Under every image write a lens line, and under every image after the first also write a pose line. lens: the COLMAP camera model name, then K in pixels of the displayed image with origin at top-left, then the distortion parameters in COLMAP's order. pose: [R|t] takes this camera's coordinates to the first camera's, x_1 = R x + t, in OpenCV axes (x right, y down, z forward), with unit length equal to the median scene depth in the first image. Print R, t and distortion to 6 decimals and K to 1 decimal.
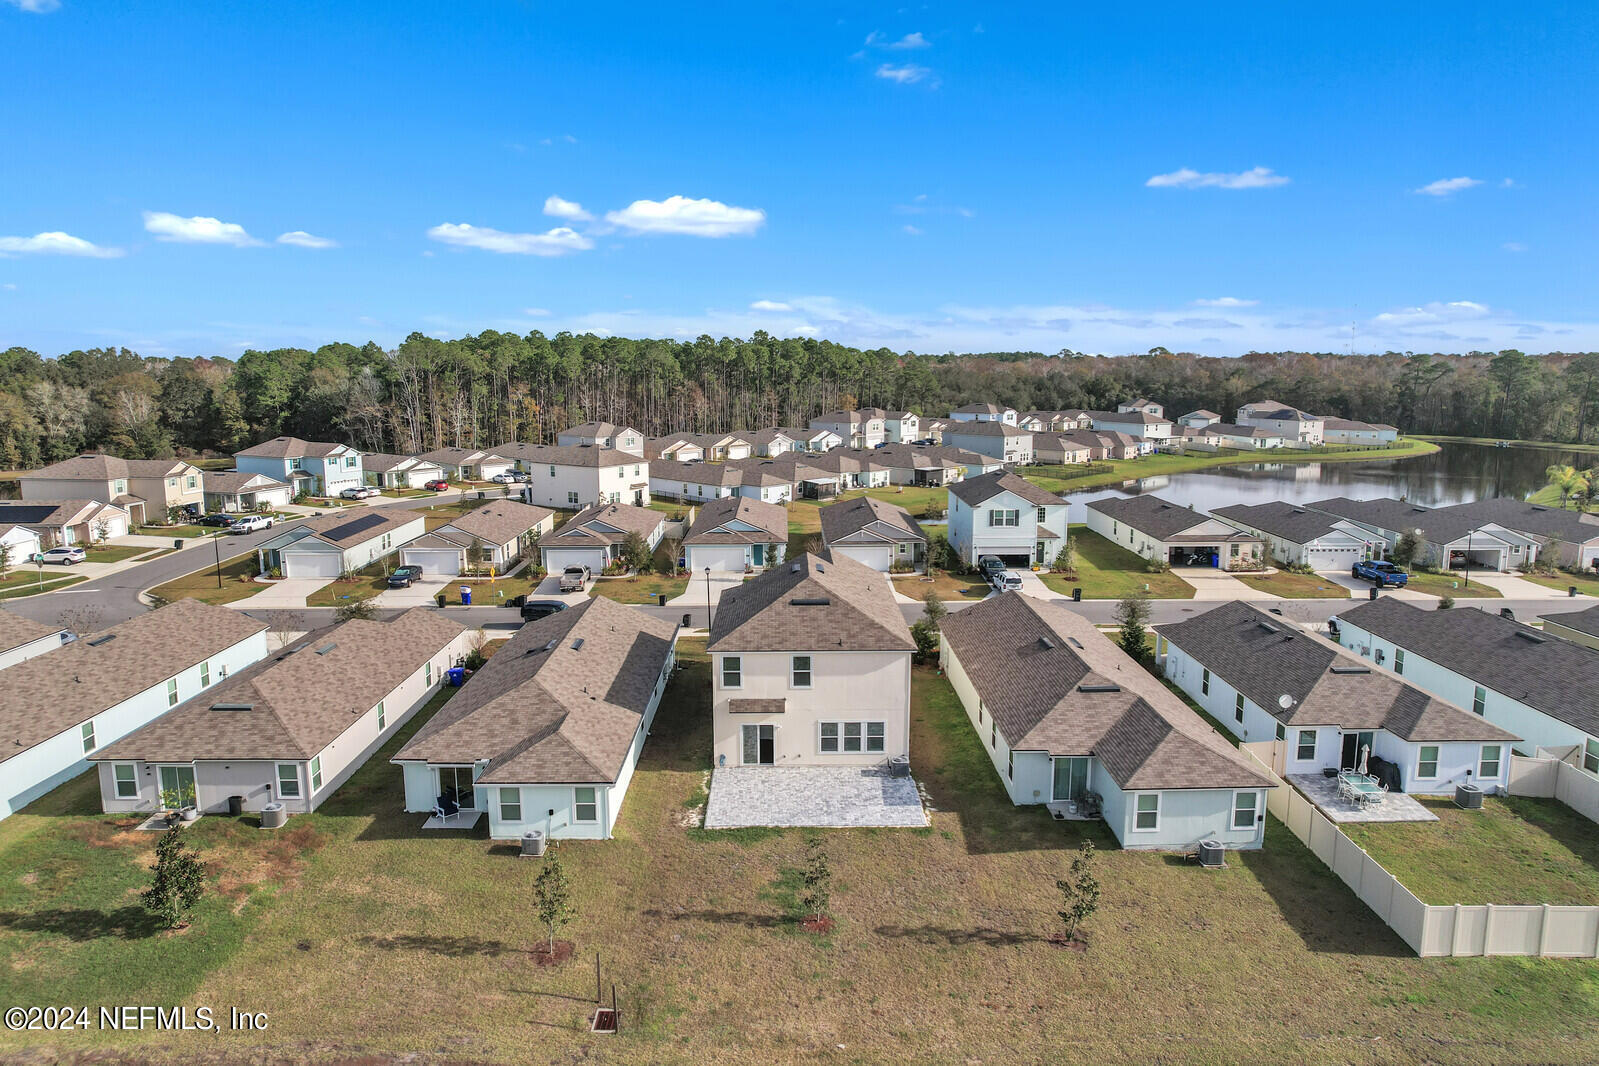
lens RADIAL K [[1036.4, 0, 795.9], [0, 1036.4, 514.7], [0, 0, 1]] dist [-0.070572, 0.063847]
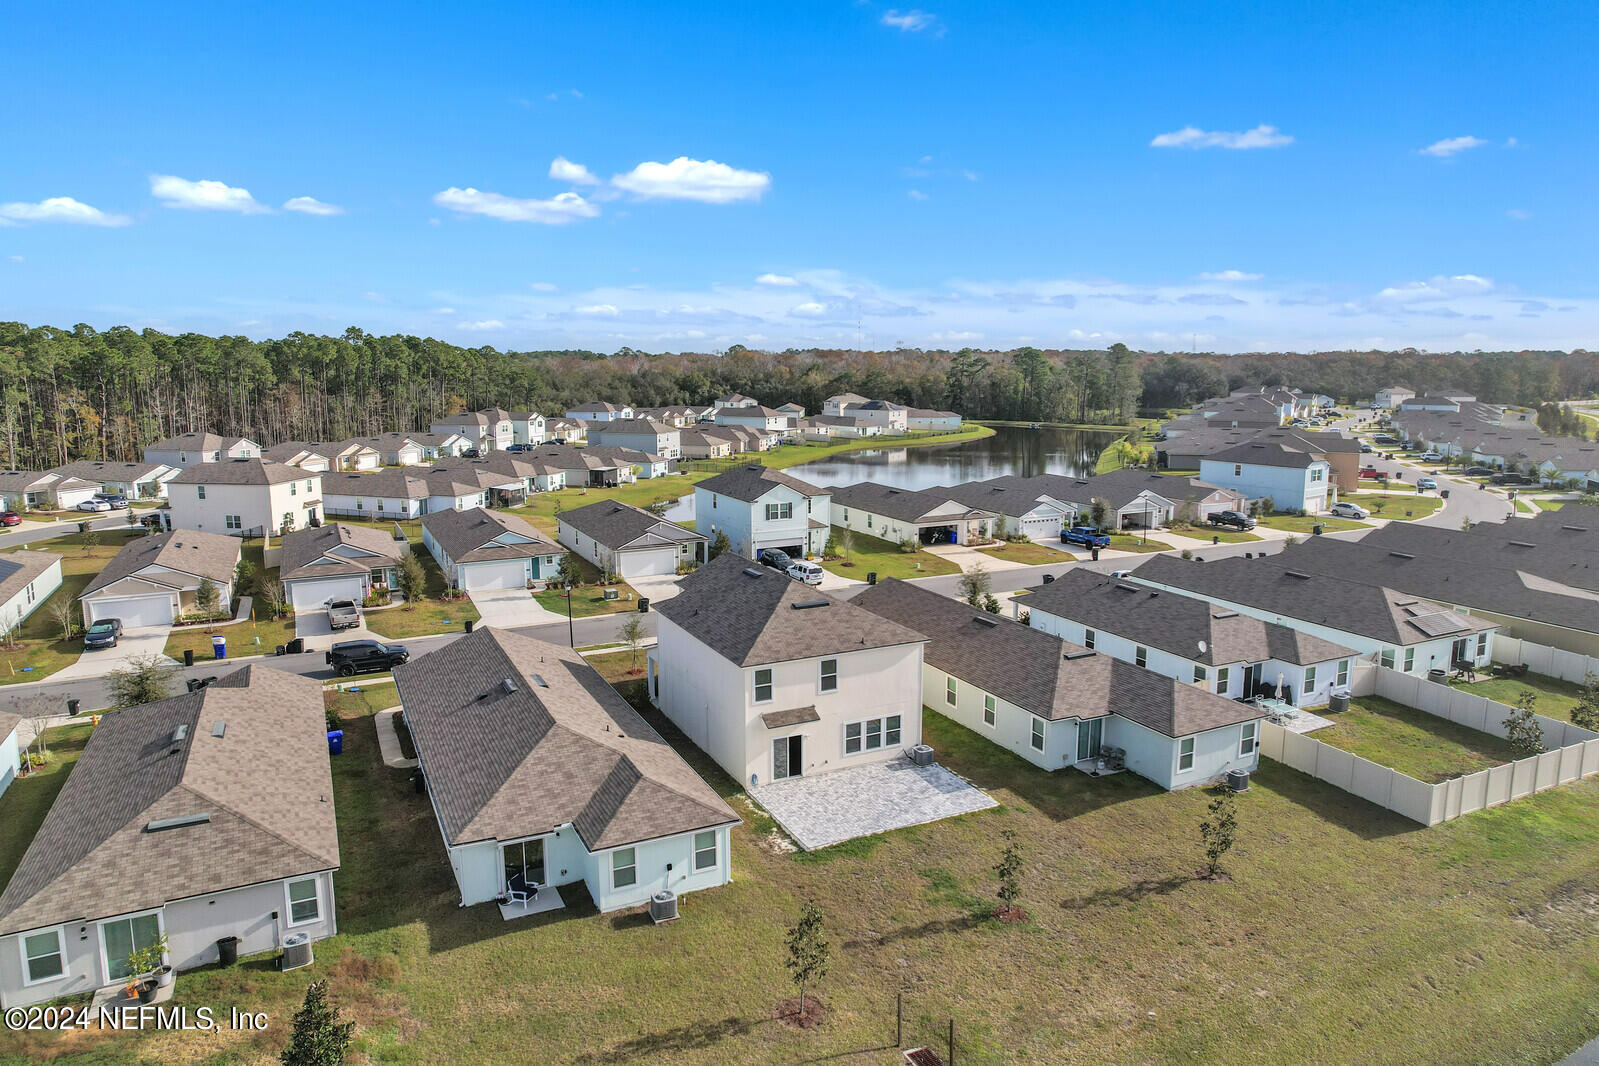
lens RADIAL K [[1036.4, 0, 795.9], [0, 1036.4, 514.7], [0, 0, 1]] dist [-0.070572, 0.063847]
pose [[0.902823, -0.065373, 0.425015, -0.324726], [0.064632, 0.997778, 0.016178, -0.013307], [-0.425128, 0.012864, 0.905042, 0.097356]]
